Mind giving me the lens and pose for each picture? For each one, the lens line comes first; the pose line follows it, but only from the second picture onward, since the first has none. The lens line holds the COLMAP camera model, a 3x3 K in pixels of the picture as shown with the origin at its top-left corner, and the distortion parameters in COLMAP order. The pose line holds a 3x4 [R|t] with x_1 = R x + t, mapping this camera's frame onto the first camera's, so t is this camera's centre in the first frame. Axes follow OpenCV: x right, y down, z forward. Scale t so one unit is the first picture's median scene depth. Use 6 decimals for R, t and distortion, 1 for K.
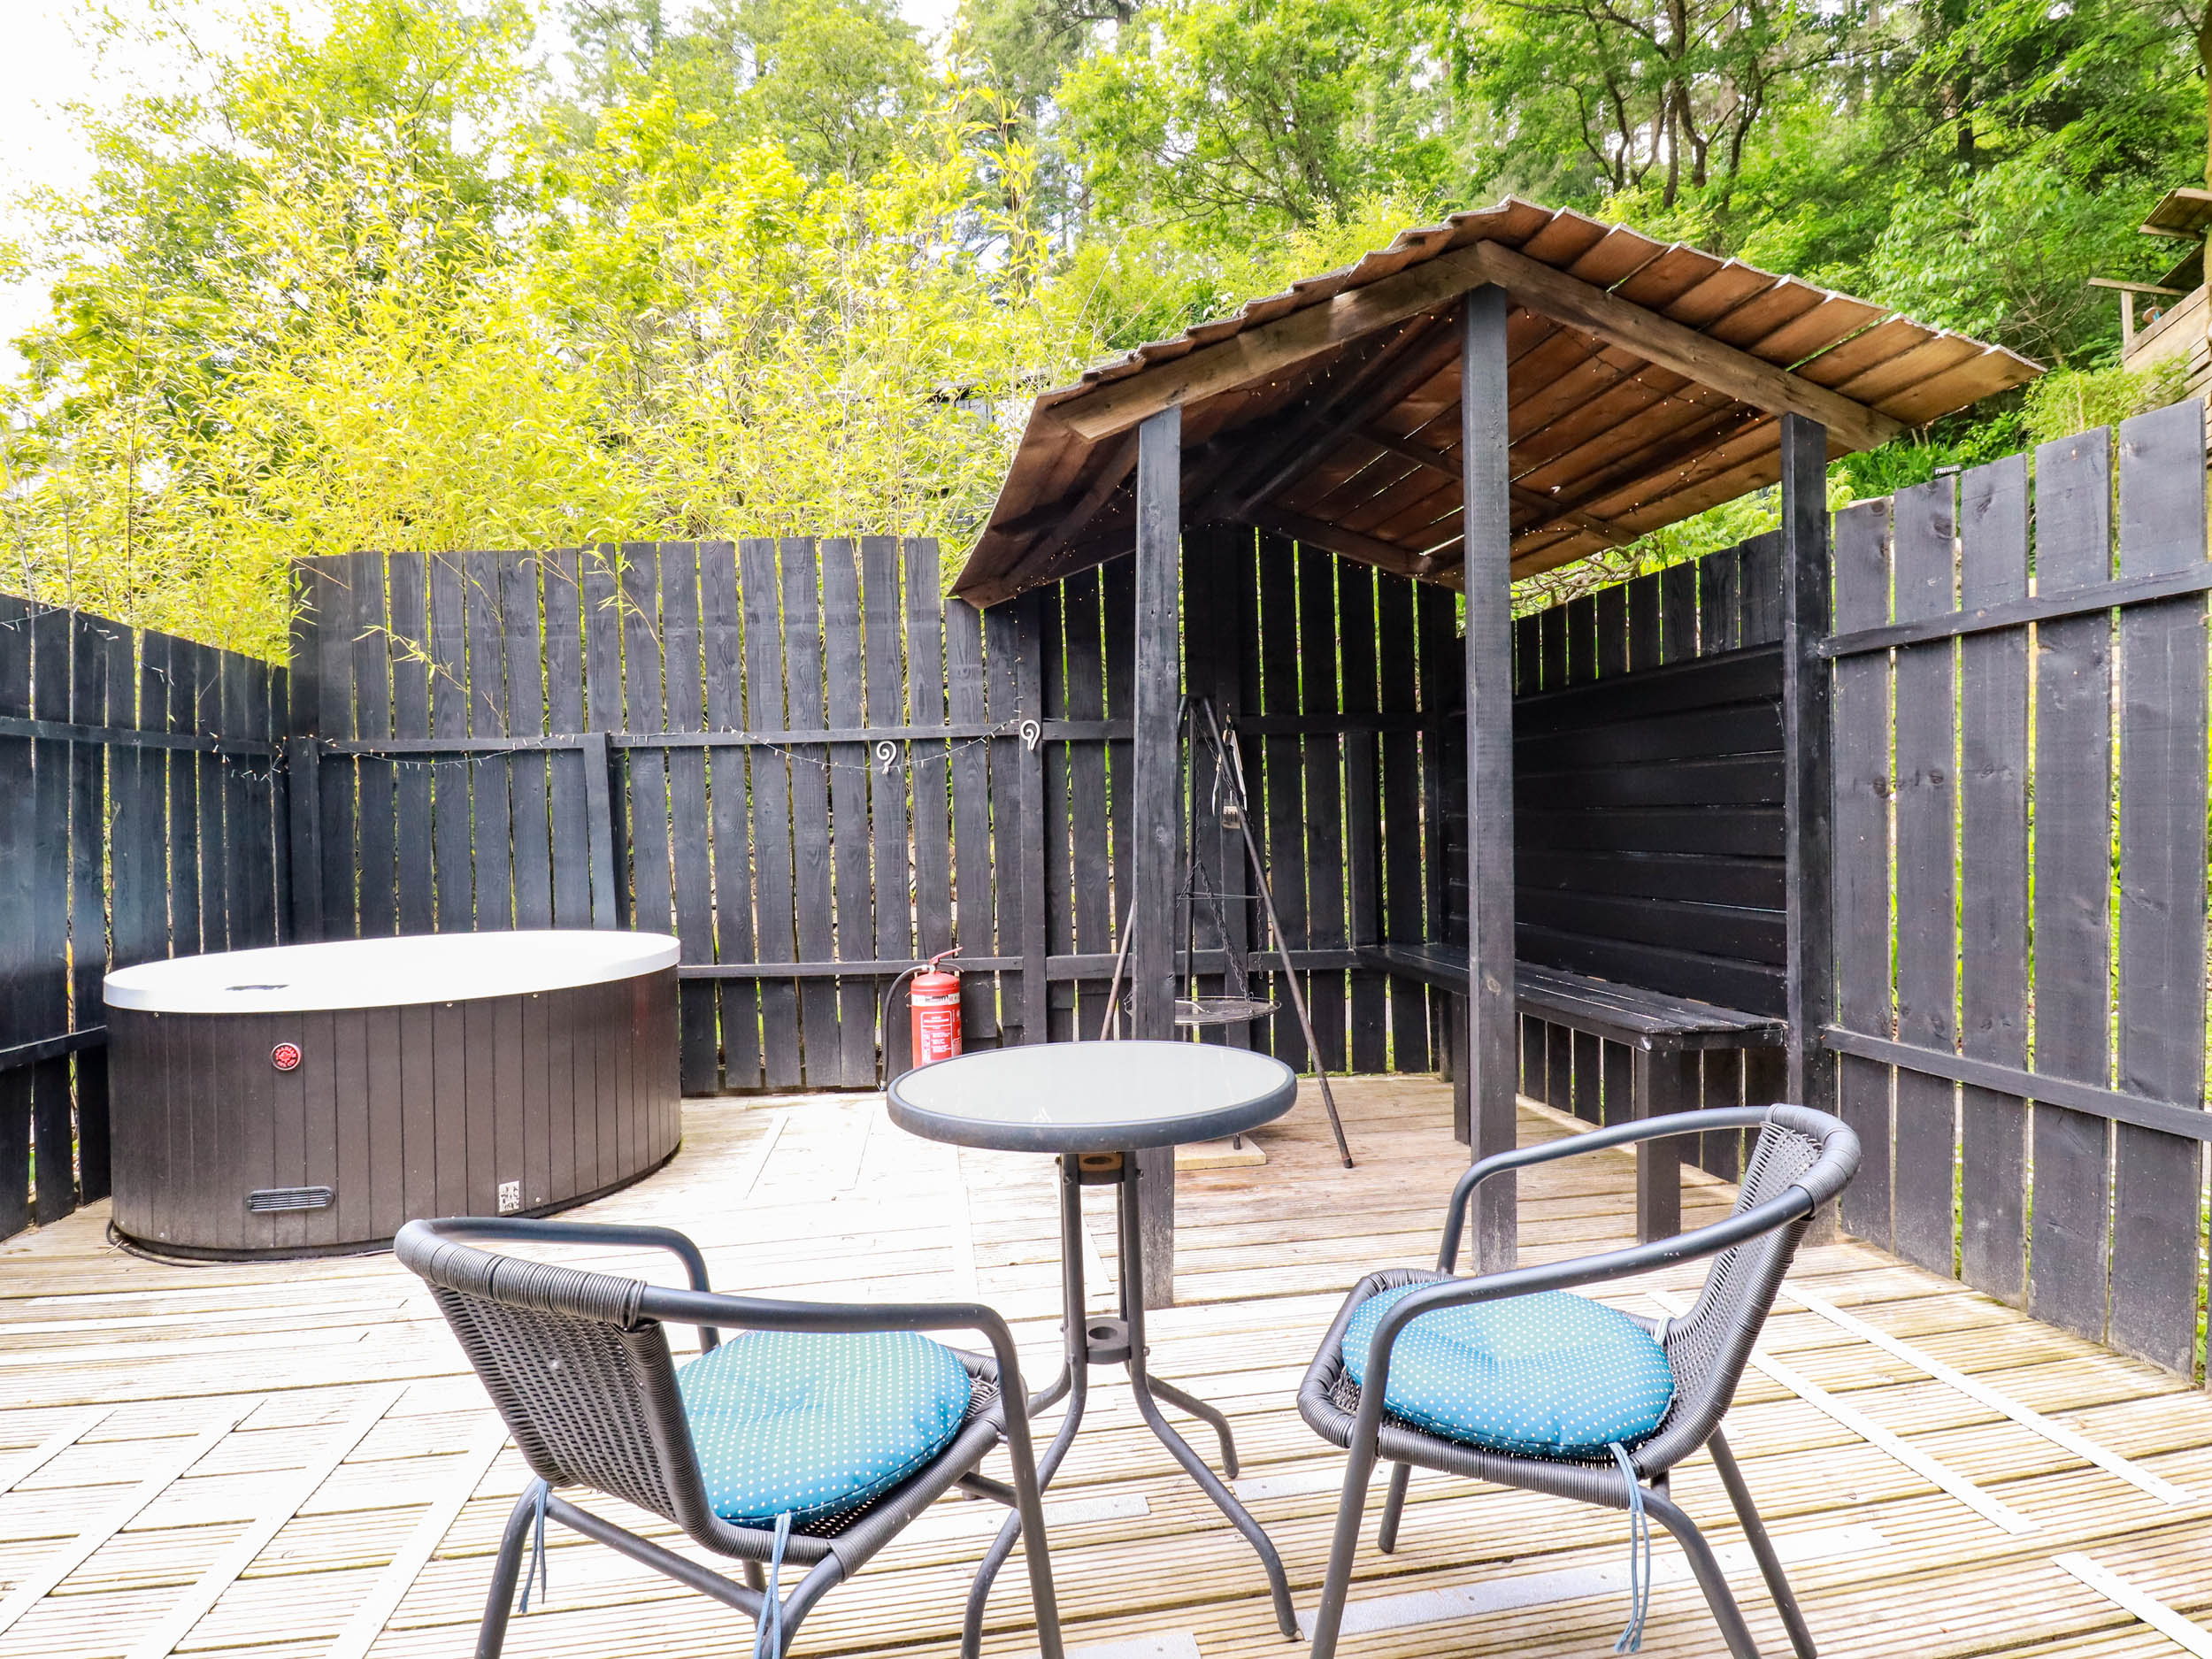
lens RADIAL K [[1143.0, 0, 1113.1], [0, 1143.0, 817.2], [0, 0, 1]] dist [0.003998, -0.017022]
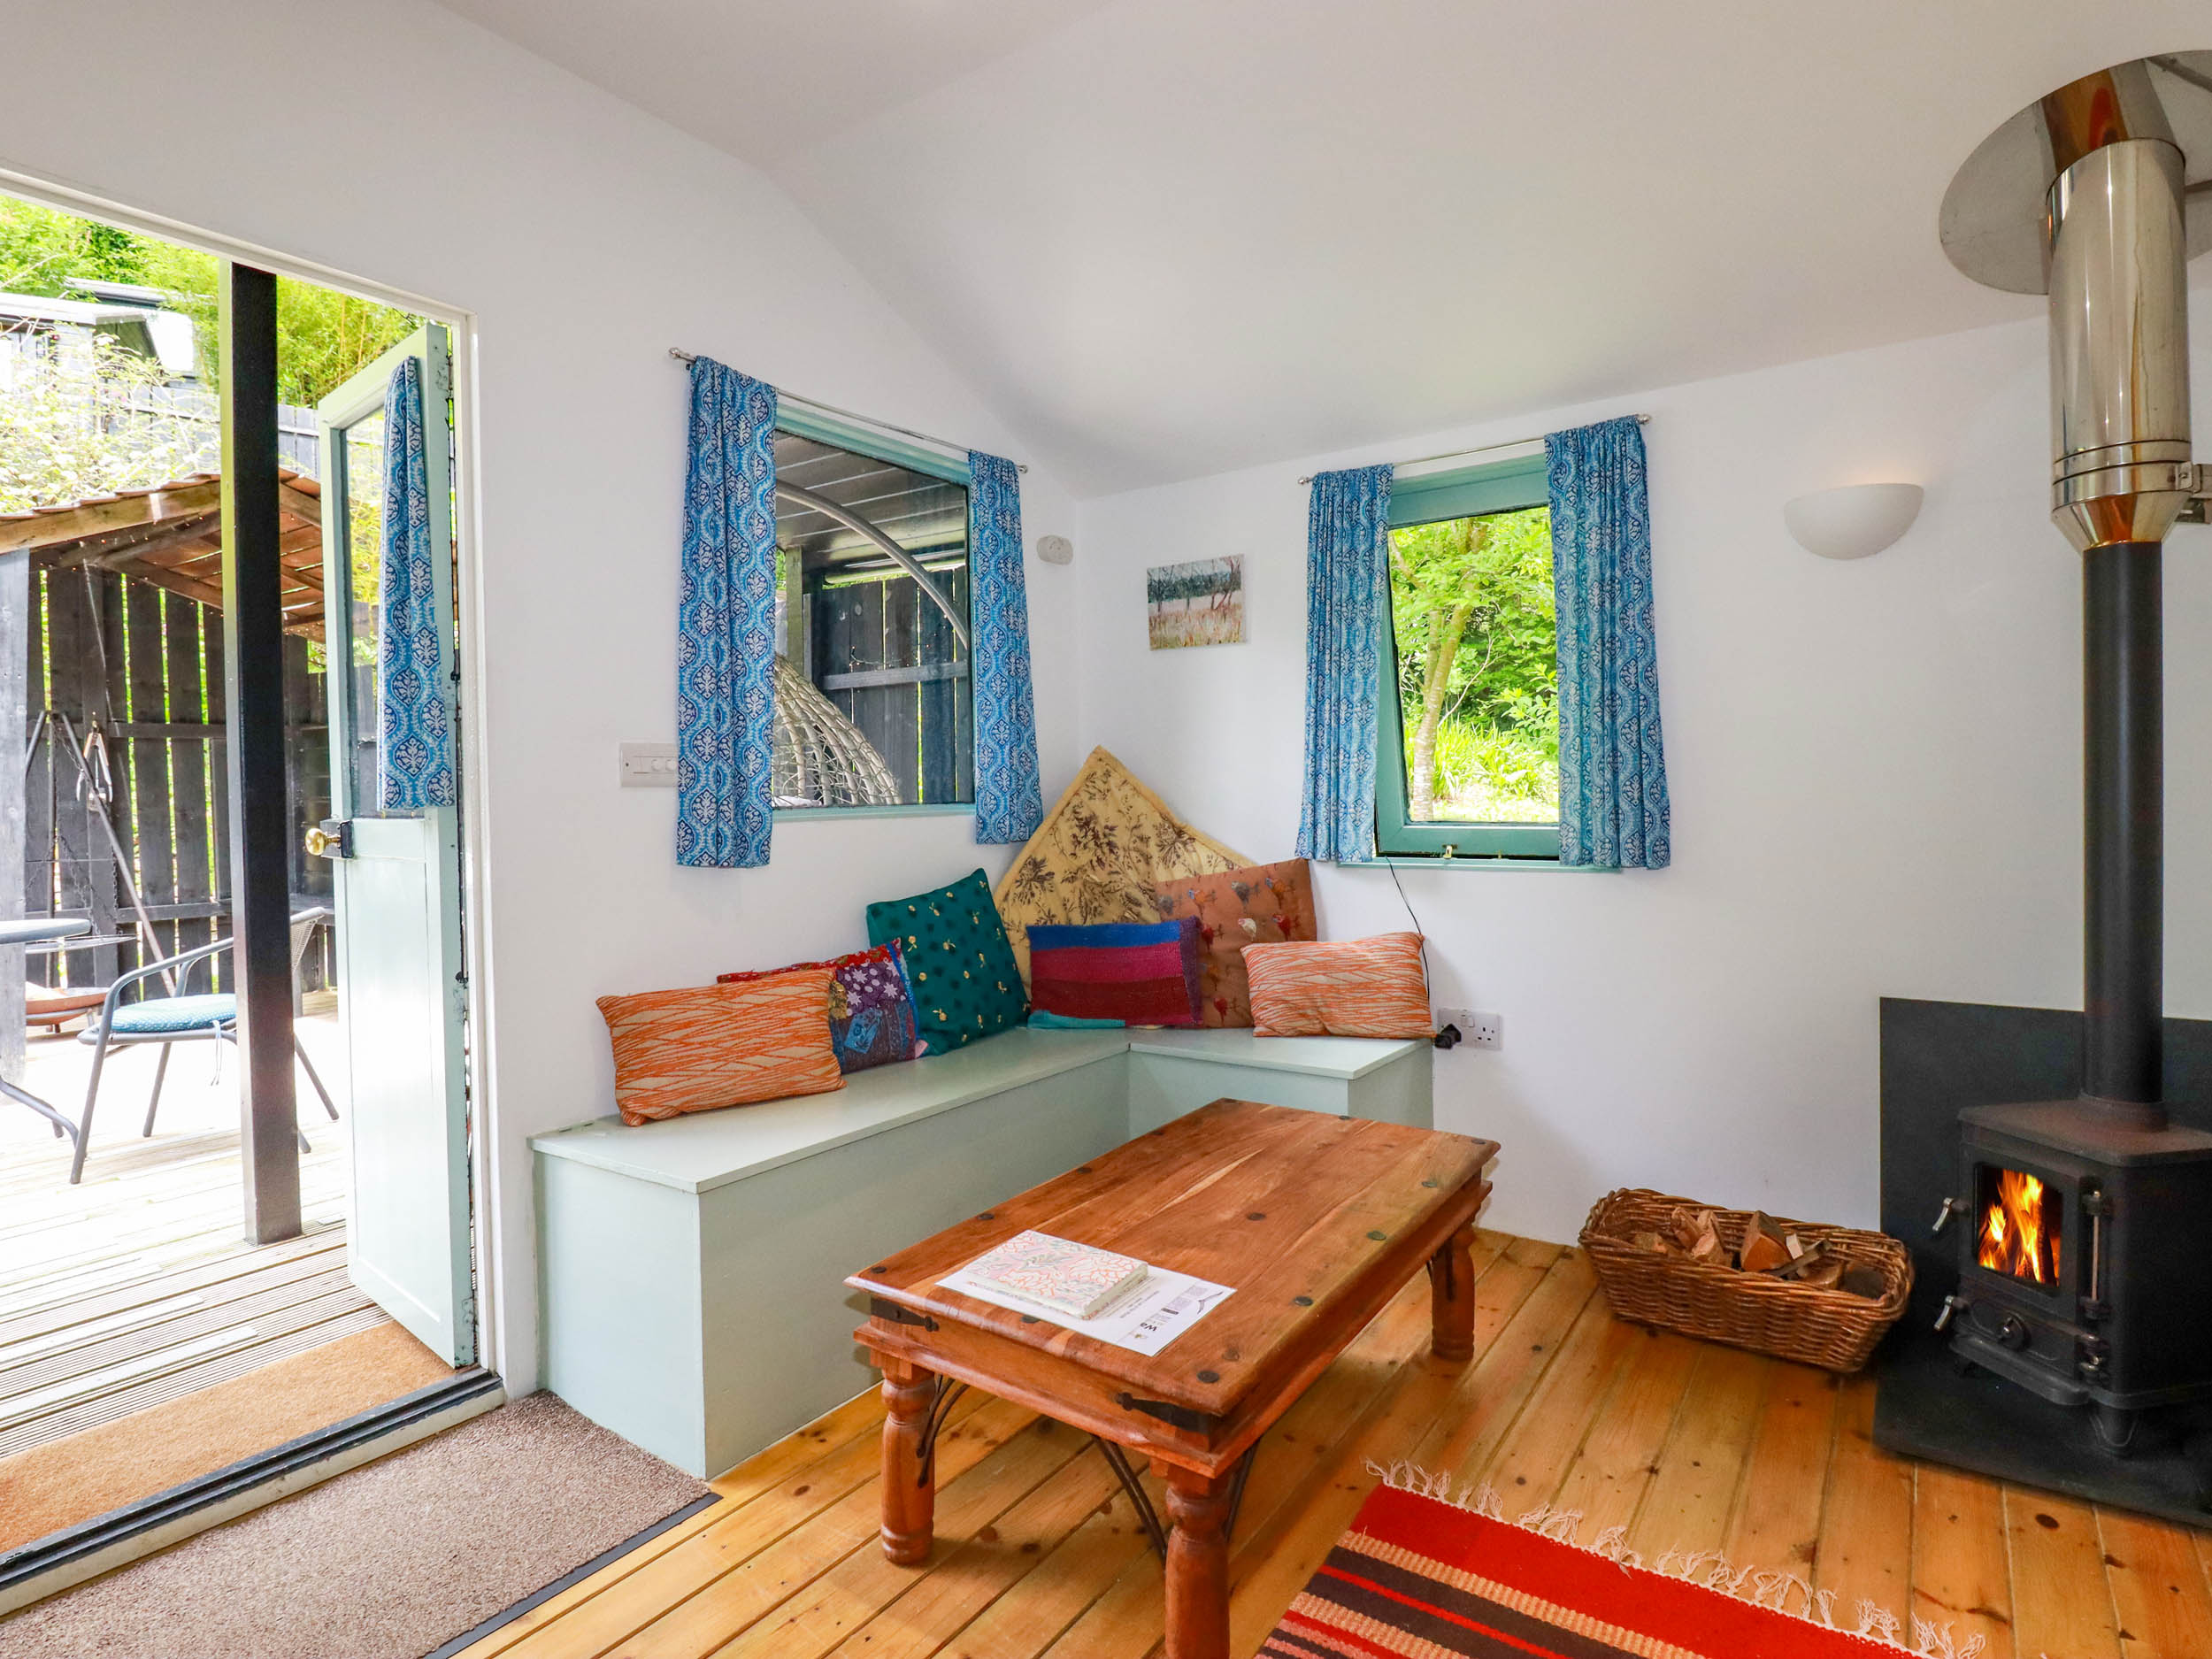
lens RADIAL K [[1143.0, 0, 1113.1], [0, 1143.0, 817.2], [0, 0, 1]] dist [0.003998, -0.017022]
pose [[0.700490, -0.004596, 0.713648, -0.004449], [-0.003812, 0.999941, 0.010180, -0.000291], [-0.713653, -0.009851, 0.700431, -0.681373]]
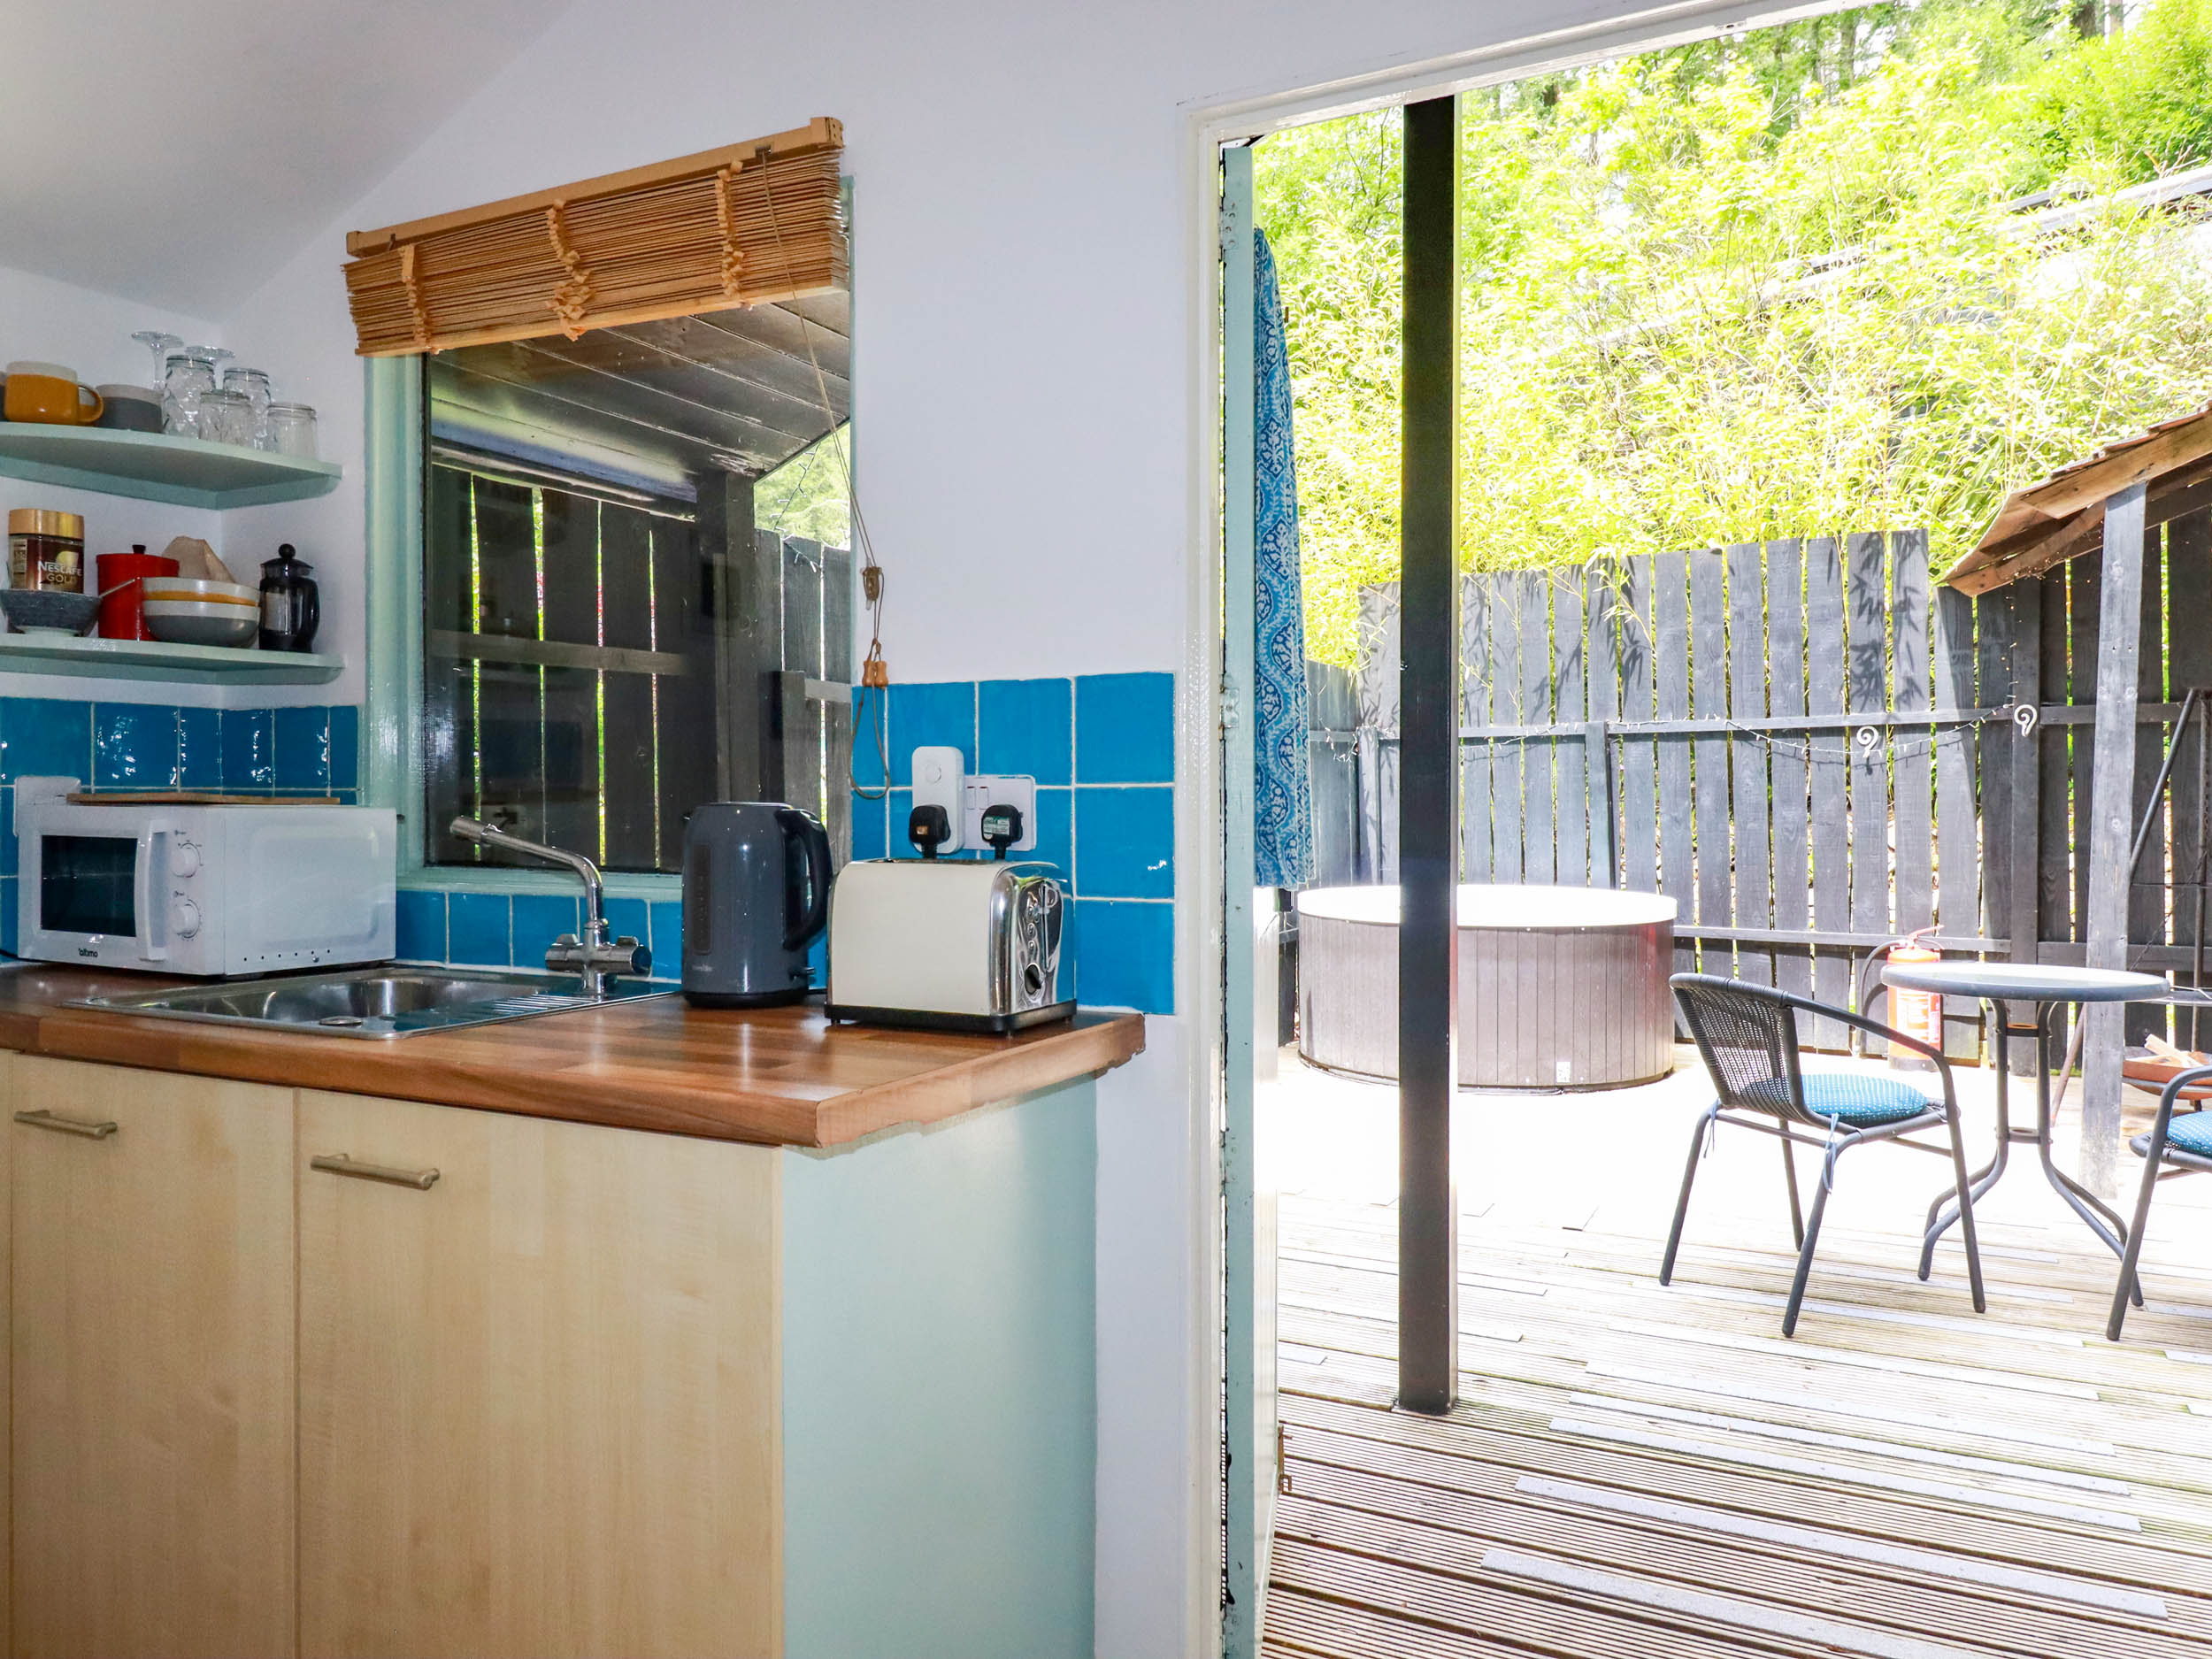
lens RADIAL K [[1531.5, 0, 1104.2], [0, 1531.5, 813.6], [0, 0, 1]] dist [-0.000908, -0.003979]
pose [[0.799855, 0.026863, -0.599592, 0.088617], [-0.012397, 0.999524, 0.028243, -0.017611], [0.600066, -0.015157, 0.799807, -0.562772]]
